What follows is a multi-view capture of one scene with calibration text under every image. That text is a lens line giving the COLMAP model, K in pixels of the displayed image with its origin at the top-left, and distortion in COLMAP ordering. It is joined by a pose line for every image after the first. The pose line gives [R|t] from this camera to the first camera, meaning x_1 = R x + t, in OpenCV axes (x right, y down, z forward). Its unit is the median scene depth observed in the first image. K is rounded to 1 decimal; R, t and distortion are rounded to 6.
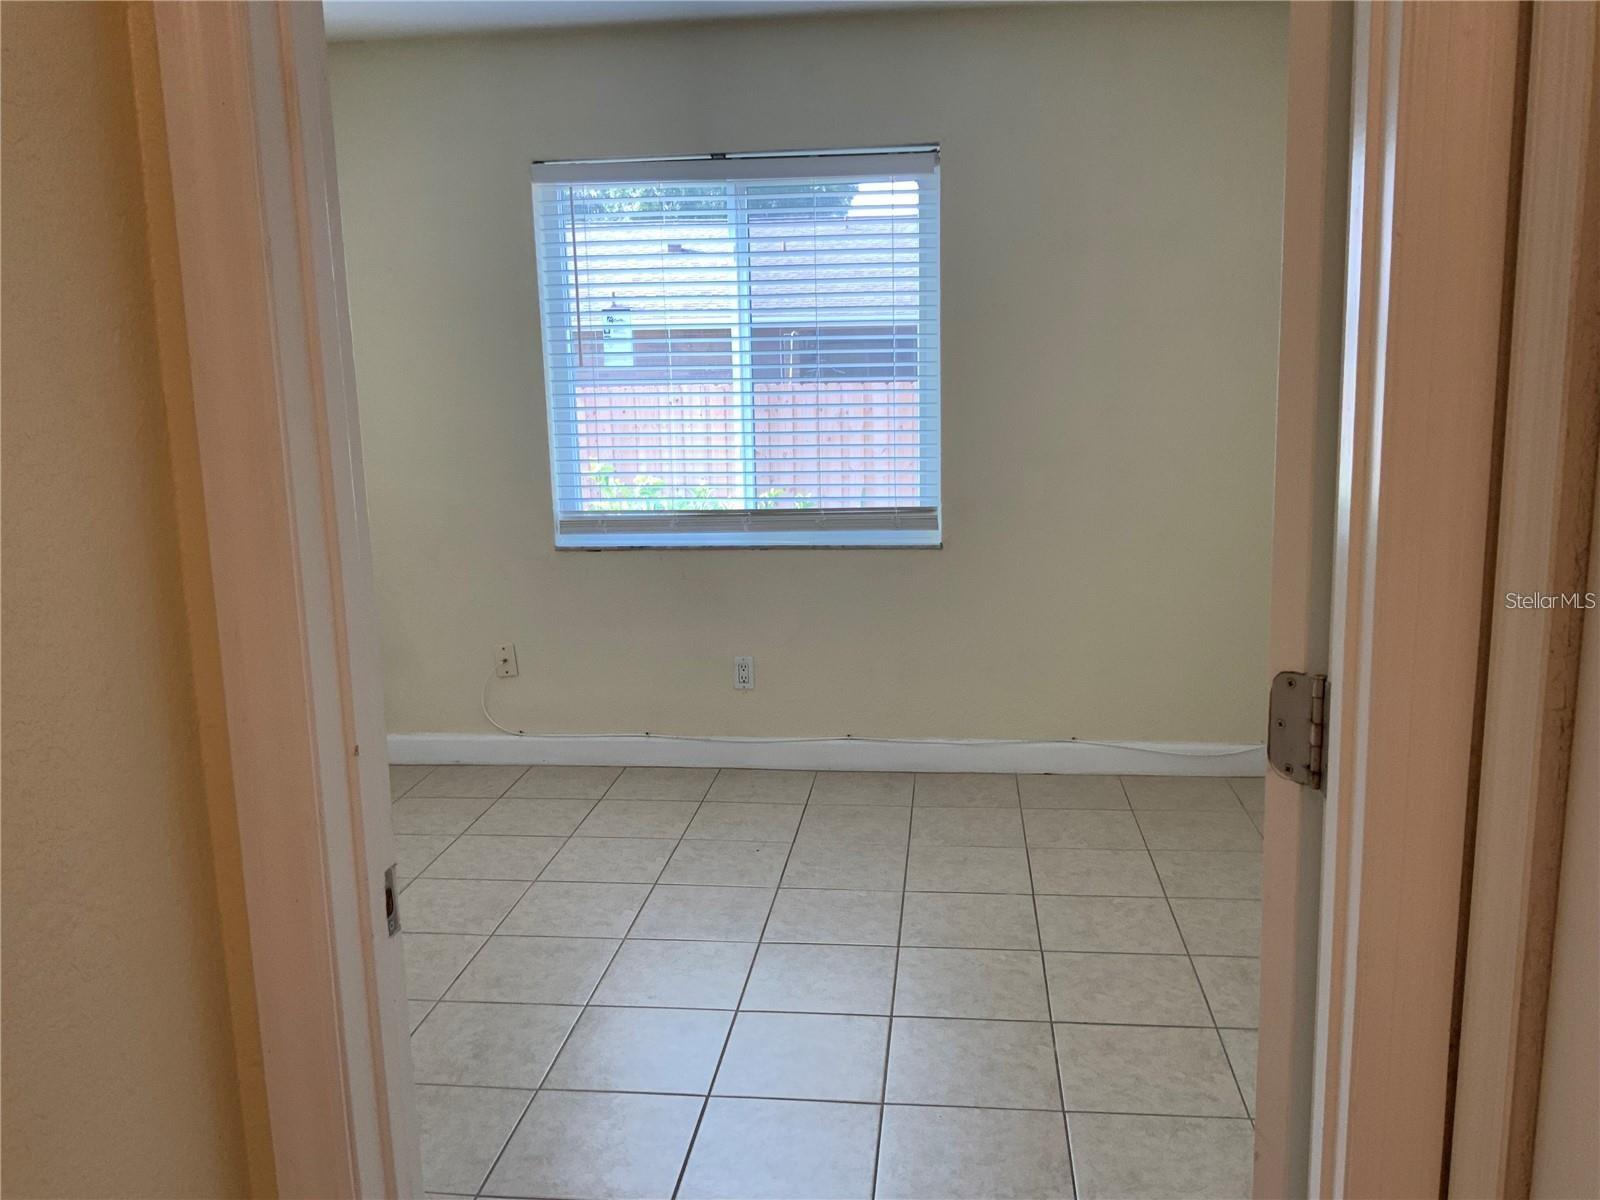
lens RADIAL K [[1357.5, 0, 795.6], [0, 1357.5, 602.1], [0, 0, 1]] dist [0.155819, -0.314155]
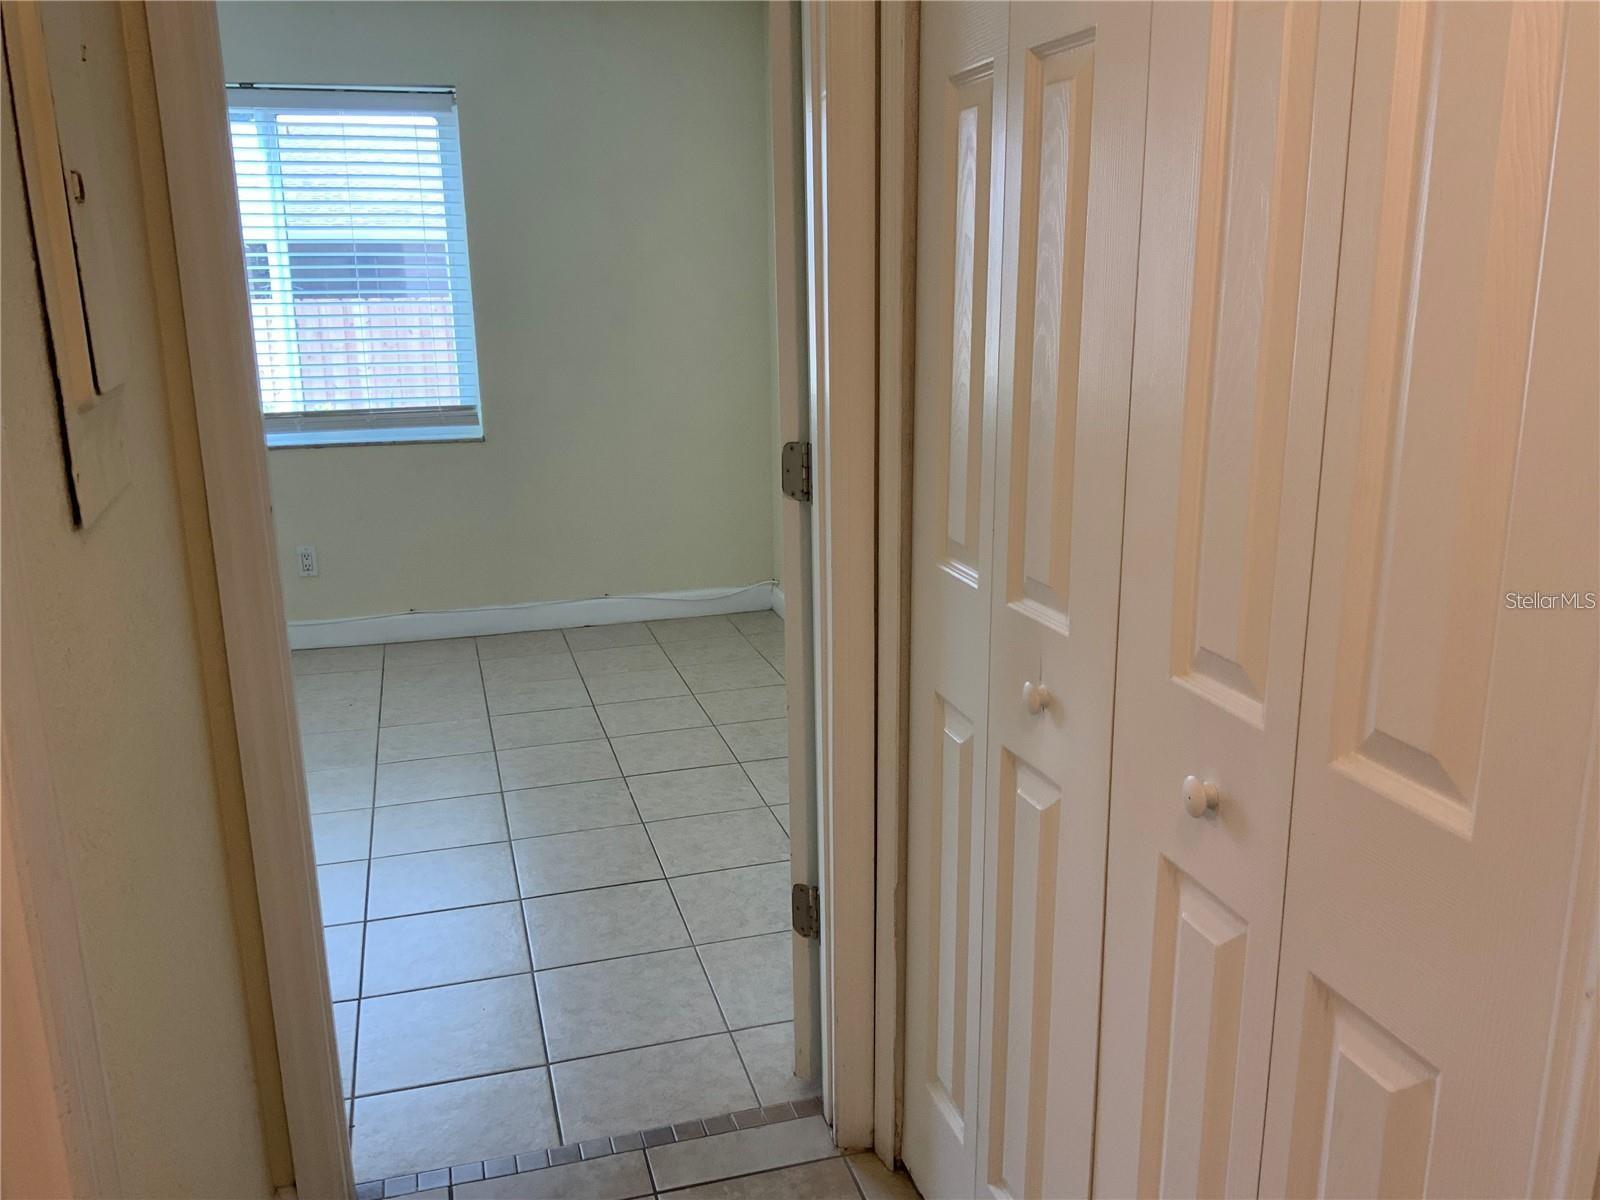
lens RADIAL K [[1357.5, 0, 795.6], [0, 1357.5, 602.1], [0, 0, 1]] dist [0.155819, -0.314155]
pose [[0.927214, -0.082366, 0.365363, -0.084993], [0.061753, 0.995788, 0.067769, 0.034941], [-0.369406, -0.040274, 0.928395, -0.189597]]
